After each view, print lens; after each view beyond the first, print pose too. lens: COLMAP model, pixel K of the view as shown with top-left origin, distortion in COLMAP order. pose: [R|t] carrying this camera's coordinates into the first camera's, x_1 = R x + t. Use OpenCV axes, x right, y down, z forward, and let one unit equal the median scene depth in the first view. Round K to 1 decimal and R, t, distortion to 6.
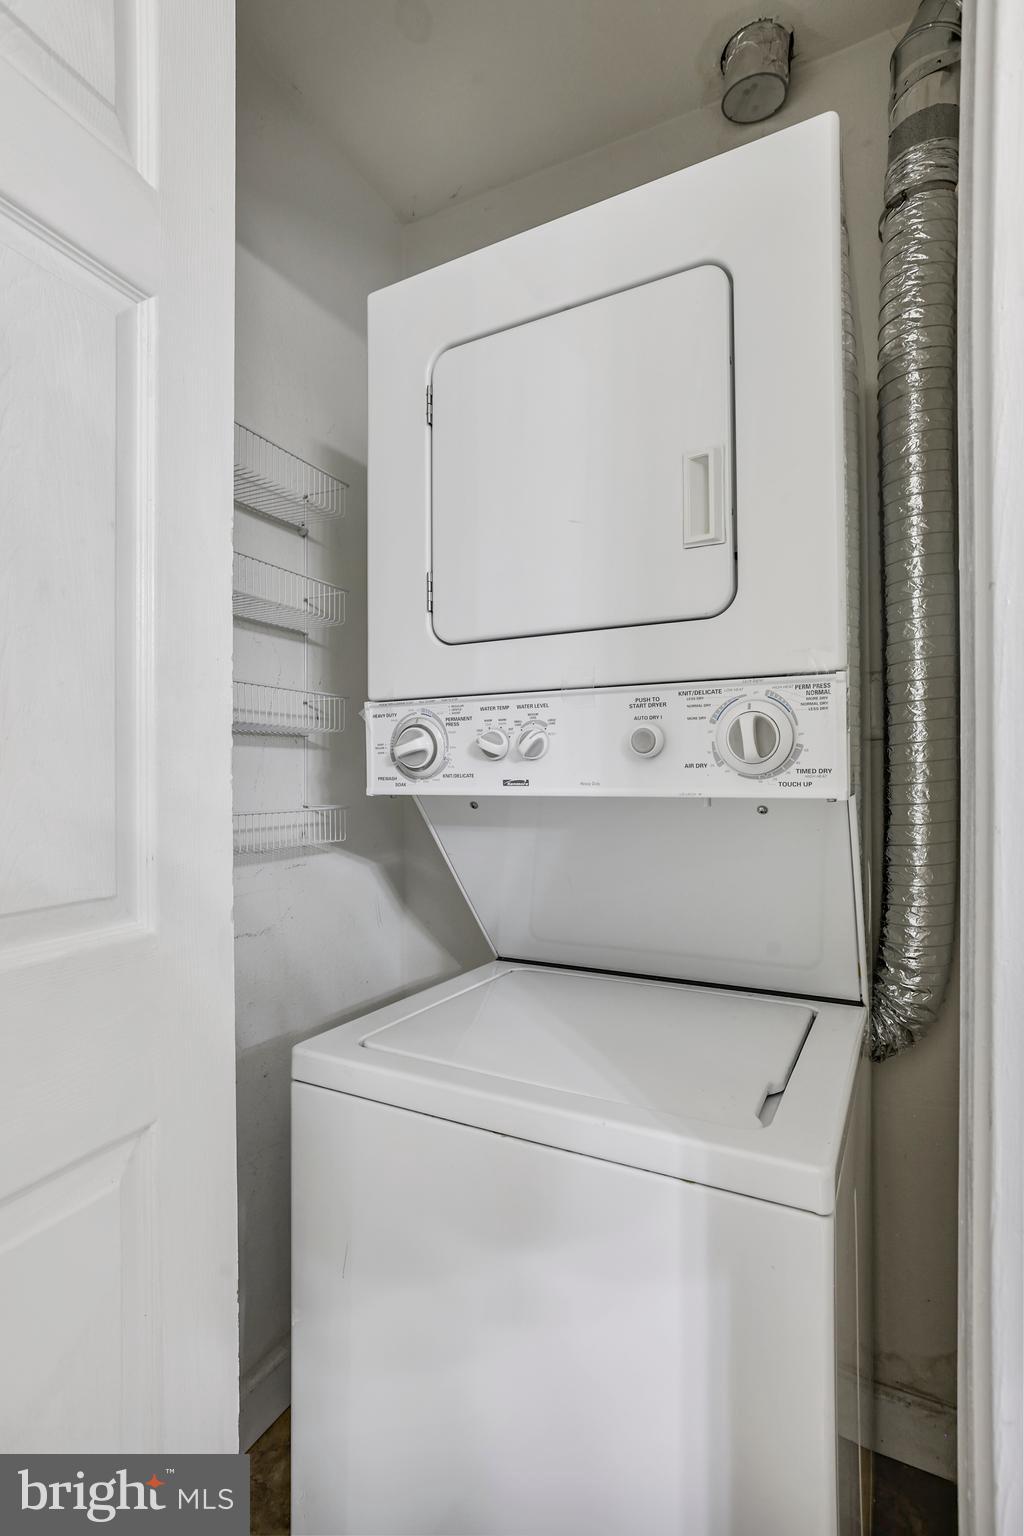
lens RADIAL K [[737.8, 0, 512.0], [0, 737.8, 768.0], [0, 0, 1]] dist [-0.050244, 0.024772]
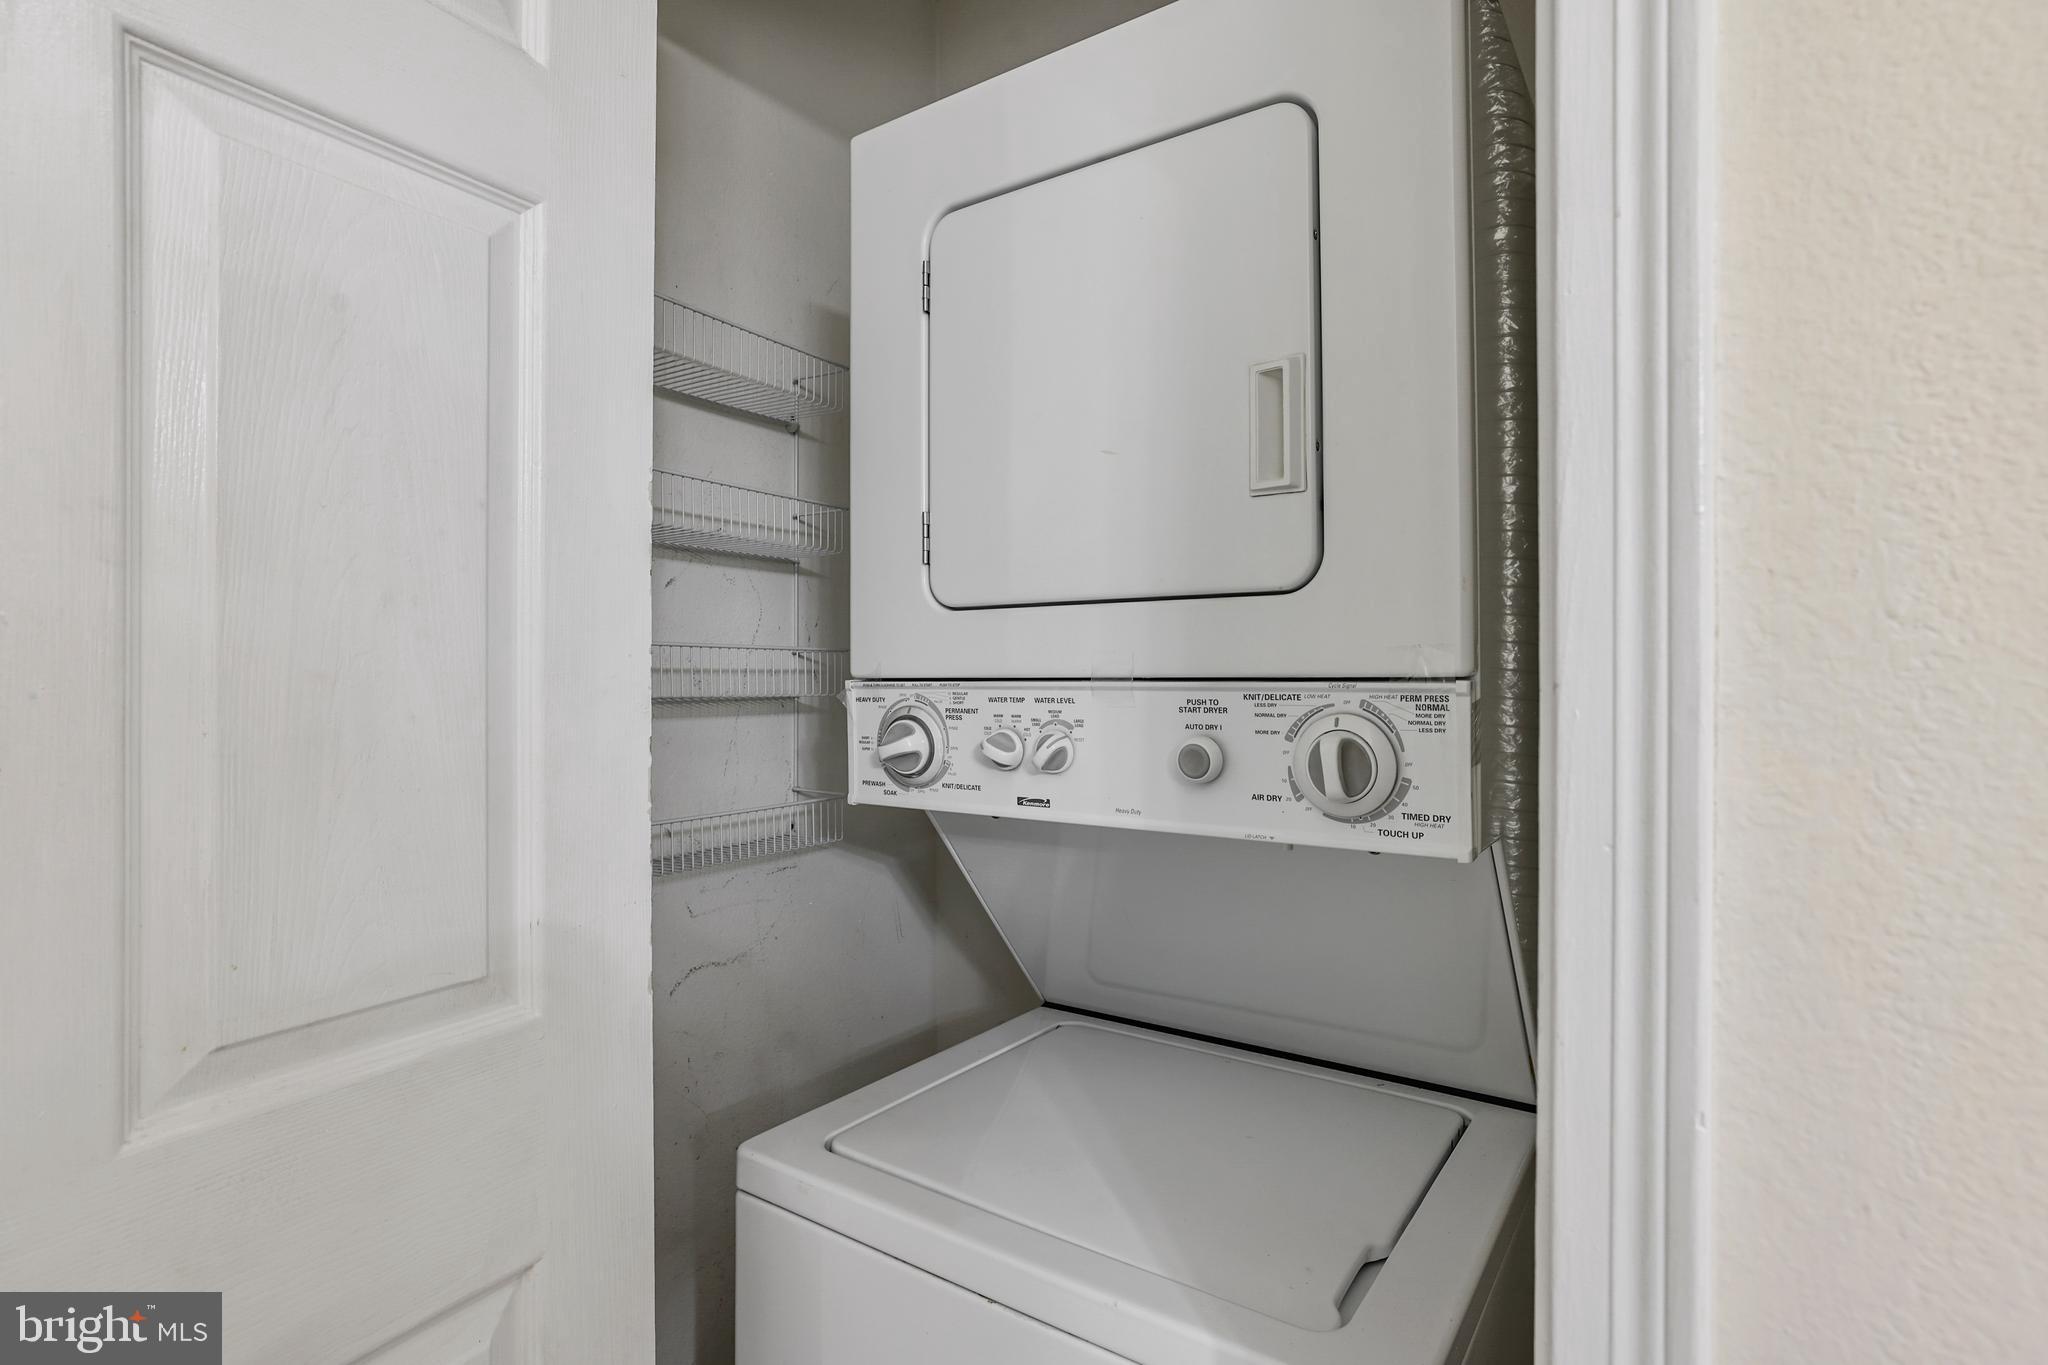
lens RADIAL K [[1003.0, 0, 1030.8], [0, 1003.0, 661.3], [0, 0, 1]] dist [-0.053896, 0.027504]
pose [[0.994176, 0.000978, -0.107762, 0.120129], [-0.001823, 0.999968, -0.007743, -0.123199], [0.107751, 0.007895, 0.994147, 0.001308]]
